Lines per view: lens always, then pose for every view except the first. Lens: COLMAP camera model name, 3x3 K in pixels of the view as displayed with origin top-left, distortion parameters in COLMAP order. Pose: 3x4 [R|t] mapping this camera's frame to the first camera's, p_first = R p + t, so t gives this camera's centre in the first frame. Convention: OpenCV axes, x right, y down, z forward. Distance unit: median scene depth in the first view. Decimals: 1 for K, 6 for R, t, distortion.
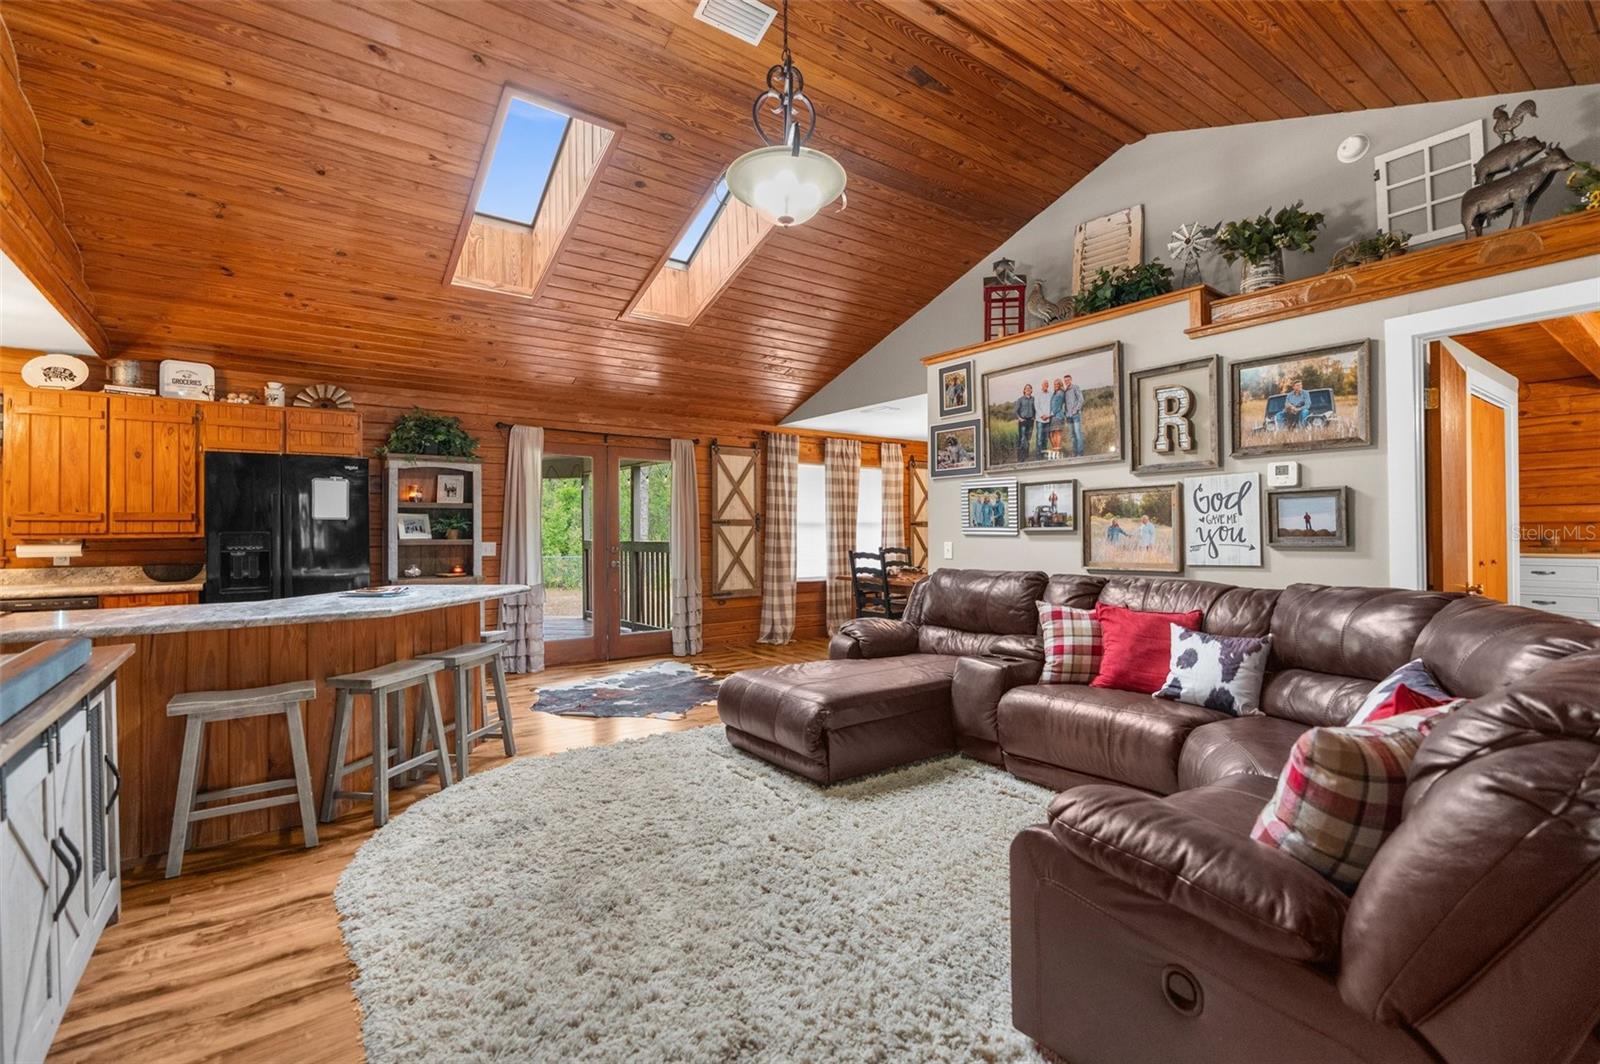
lens RADIAL K [[729.4, 0, 798.7], [0, 729.4, 528.6], [0, 0, 1]] dist [-0.010620, 0.004484]
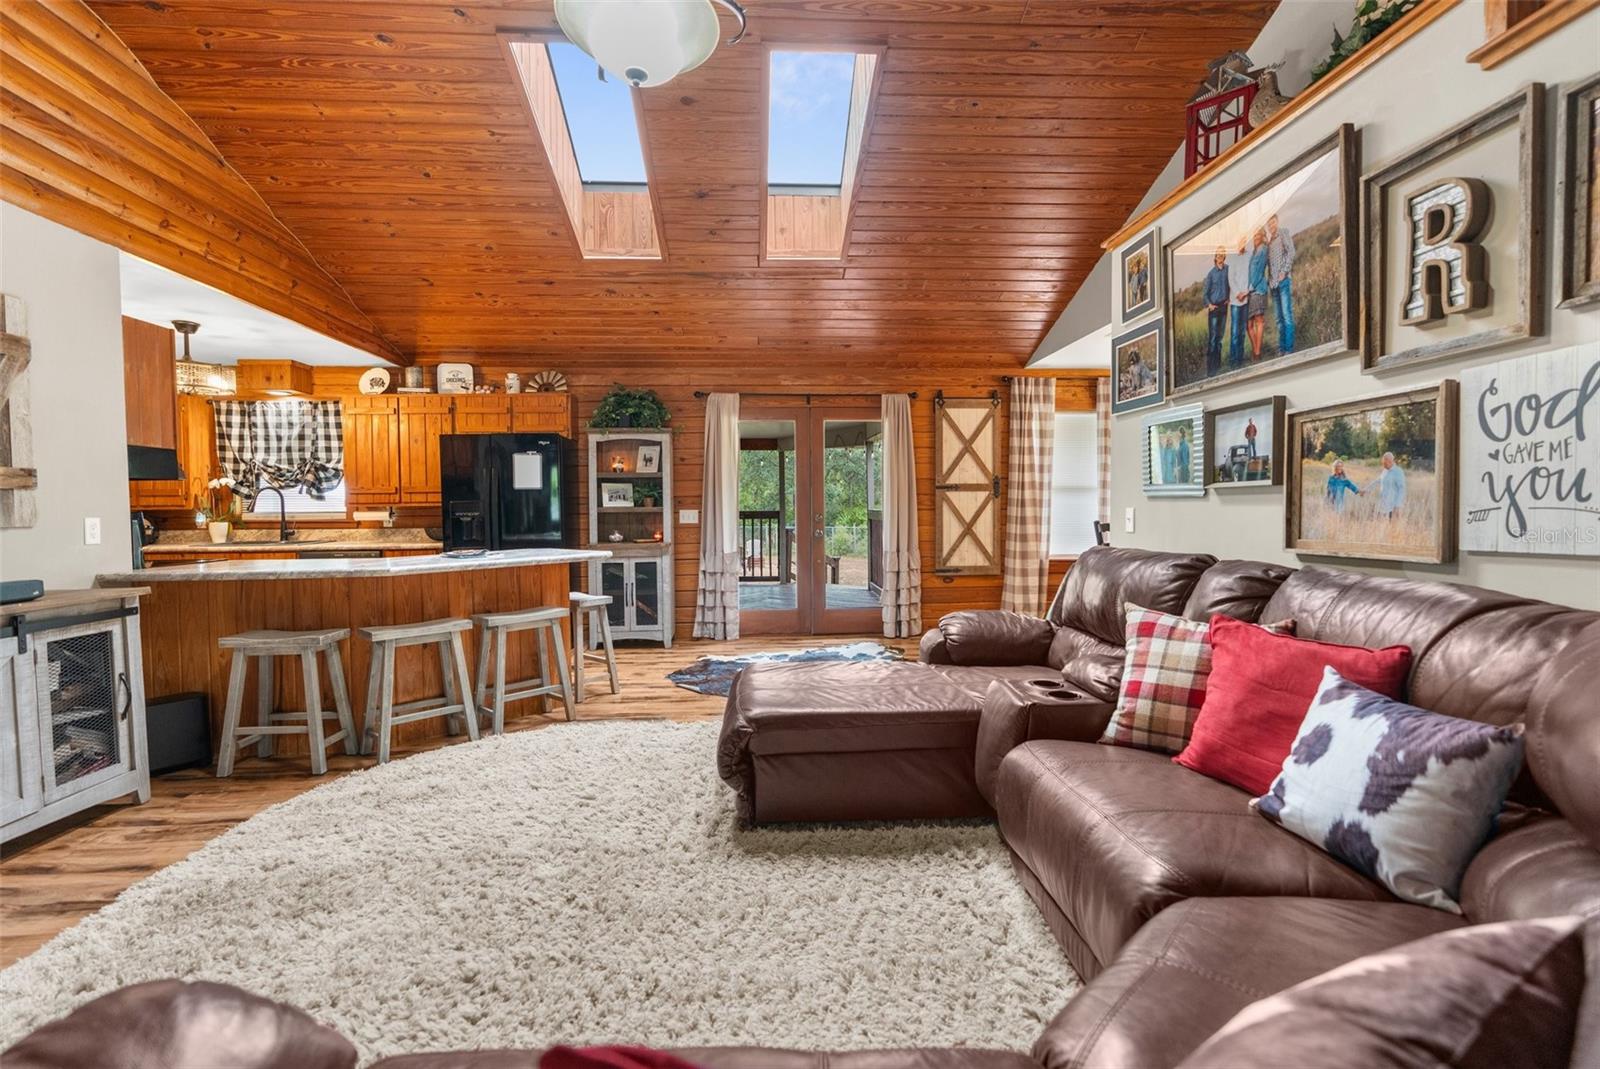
lens RADIAL K [[729.4, 0, 794.4], [0, 729.4, 533.0], [0, 0, 1]] dist [-0.010620, 0.004484]
pose [[0.837209, 0.016439, -0.546635, 0.372053], [0.008296, 0.999051, 0.042750, 0.012231], [0.546820, -0.040325, 0.836279, 0.307962]]
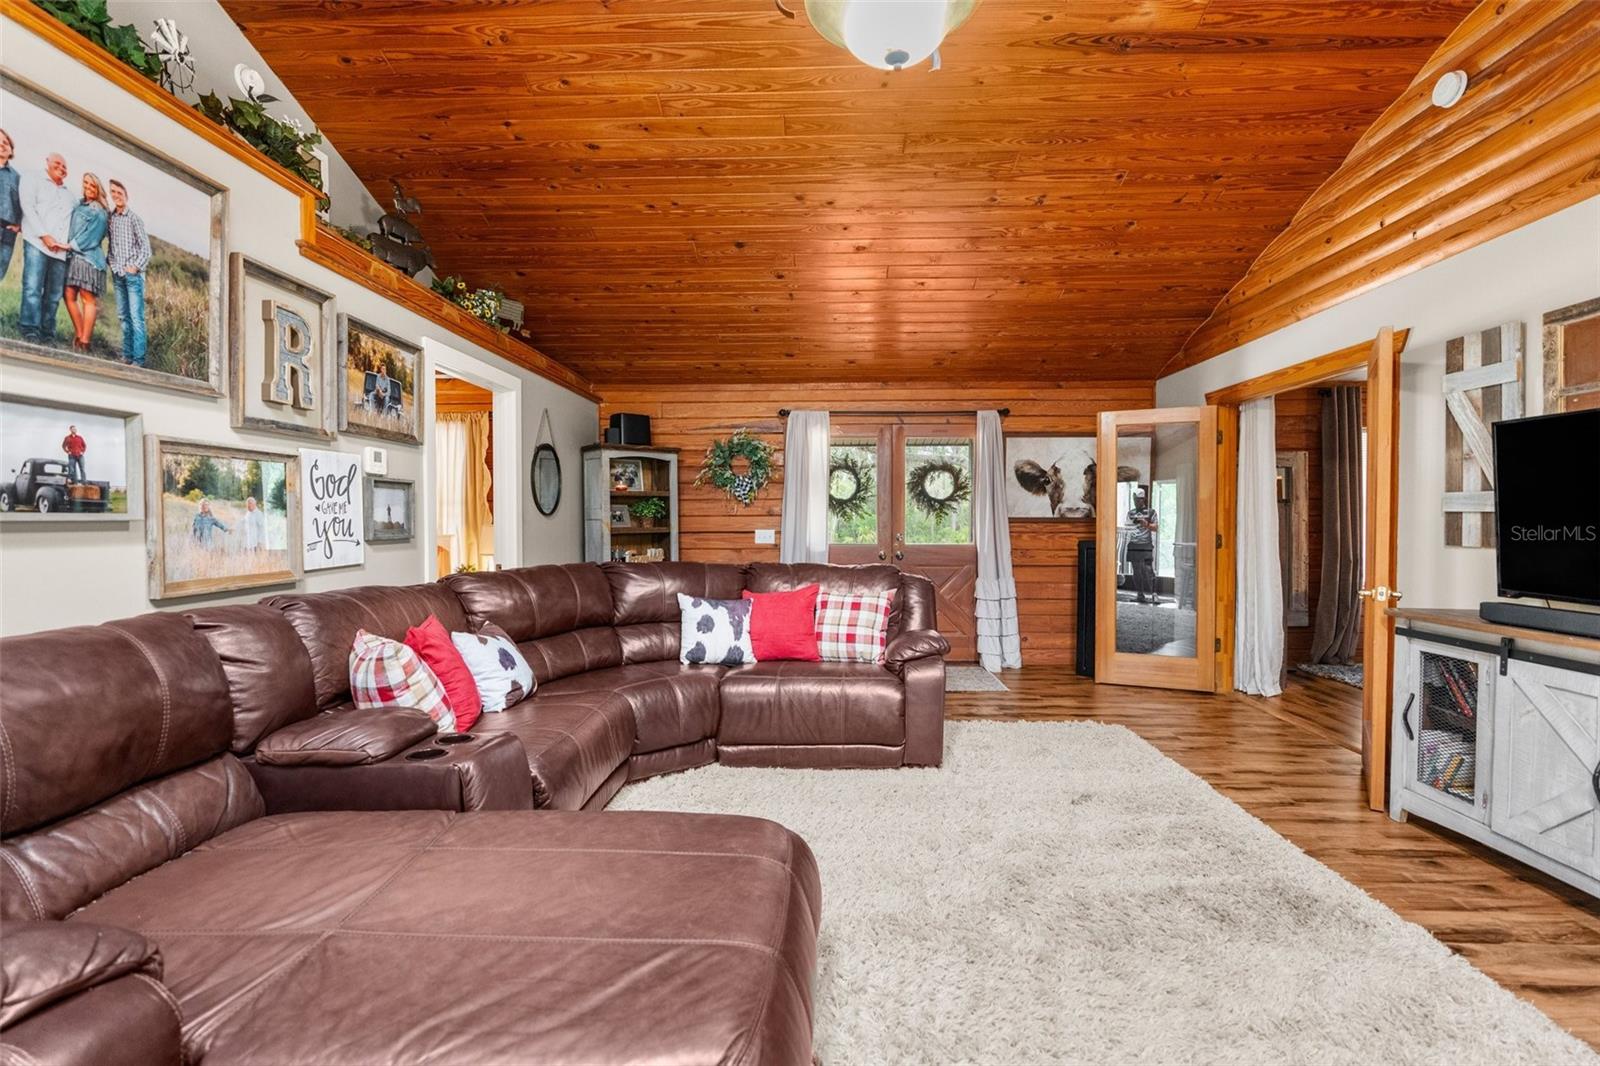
lens RADIAL K [[729.4, 0, 816.4], [0, 729.4, 529.6], [0, 0, 1]] dist [-0.010620, 0.004484]
pose [[-0.791762, -0.001242, 0.610828, -0.257830], [0.000260, 0.999997, 0.002371, 0.007016], [-0.610829, 0.002036, -0.791760, 1.097113]]
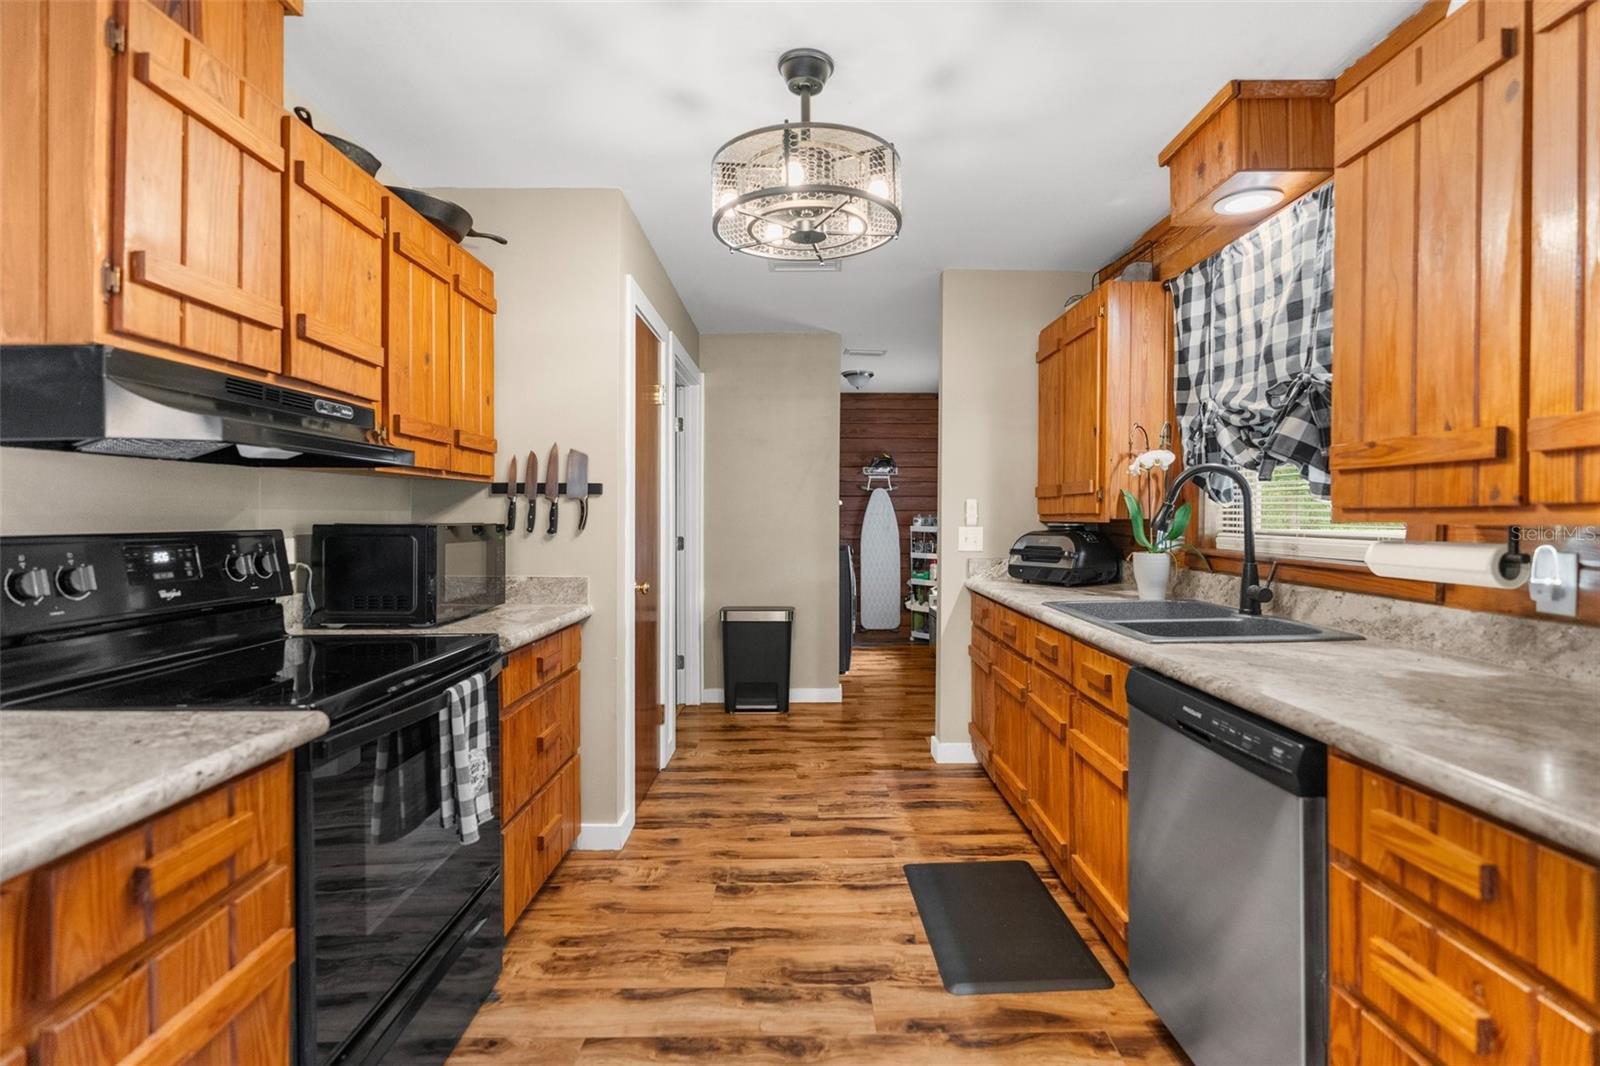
lens RADIAL K [[729.4, 0, 796.4], [0, 729.4, 519.8], [0, 0, 1]] dist [-0.010620, 0.004484]
pose [[-0.607831, 0.008876, -0.794017, -0.636014], [0.005508, 0.999961, 0.006961, 0.009201], [0.794047, -0.000142, -0.607856, 1.003027]]
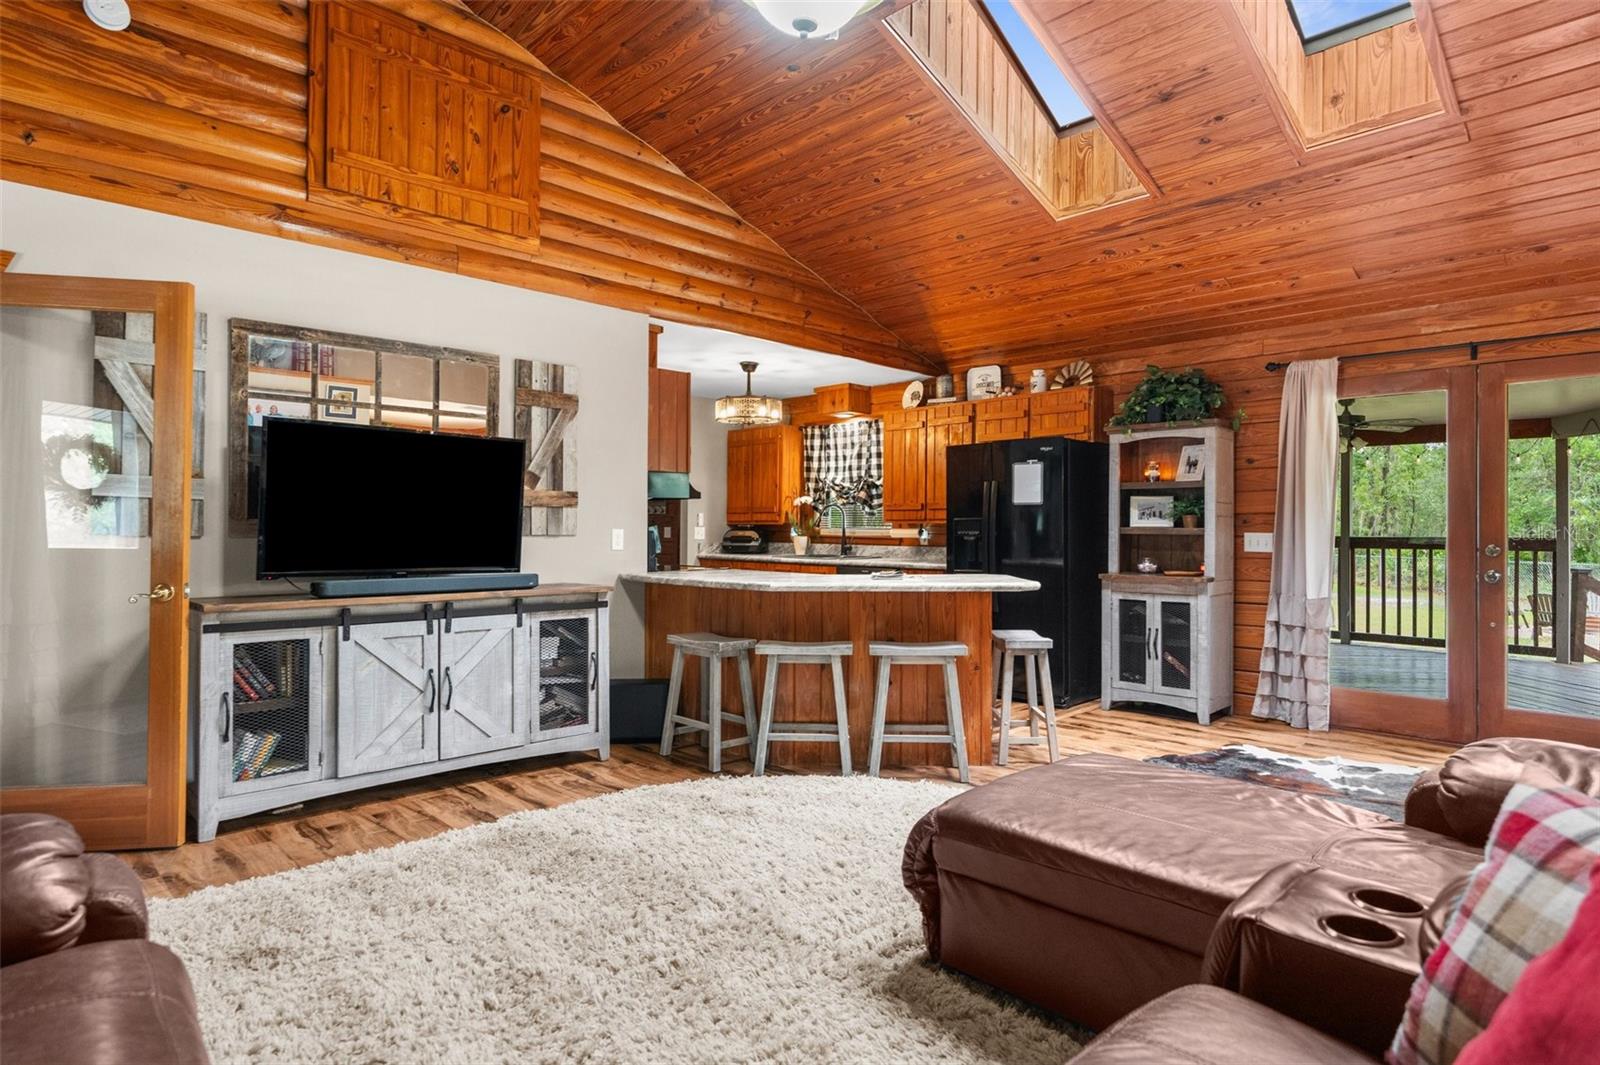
lens RADIAL K [[872.1, 0, 795.8], [0, 872.1, 521.3], [0, 0, 1]] dist [-0.010673, 0.006381]
pose [[0.128776, -0.001943, -0.991672, 0.520380], [-0.001316, 0.999997, -0.002130, 0.014059], [0.991673, 0.001579, 0.128773, 0.619579]]
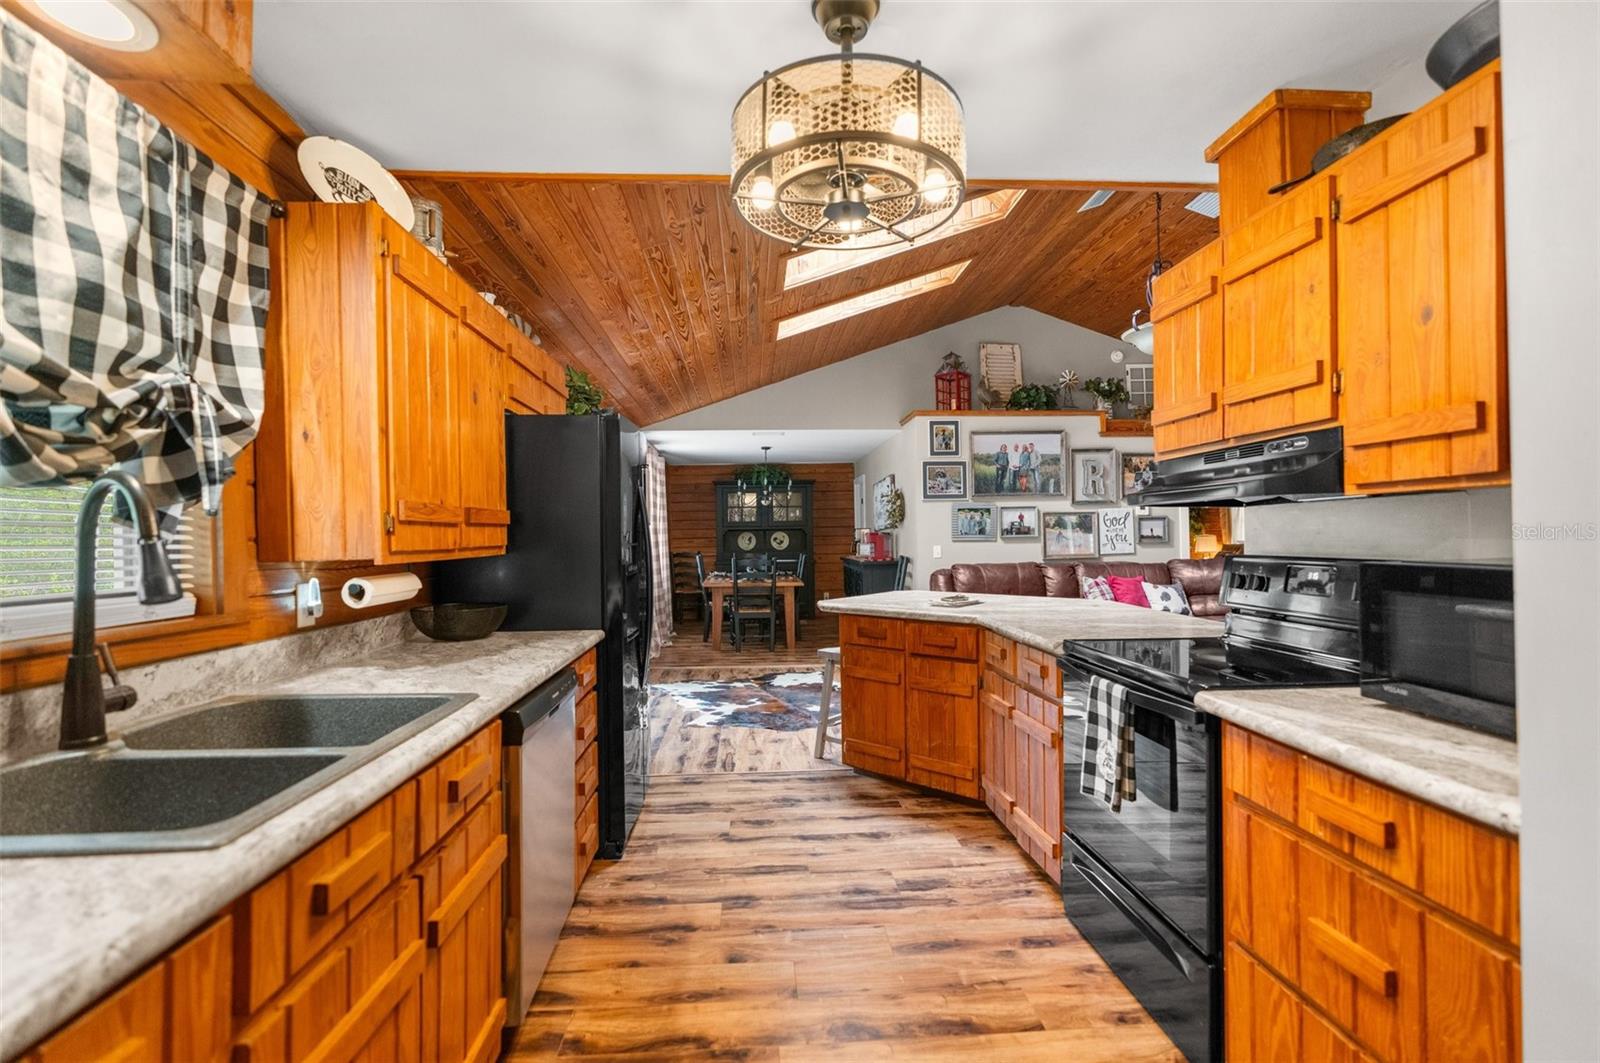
lens RADIAL K [[729.4, 0, 801.2], [0, 729.4, 533.4], [0, 0, 1]] dist [-0.010620, 0.004484]
pose [[0.533700, 0.001464, 0.845672, -1.318125], [0.007461, 0.999951, -0.006439, 0.001341], [-0.845641, 0.009746, 0.533664, 0.562054]]
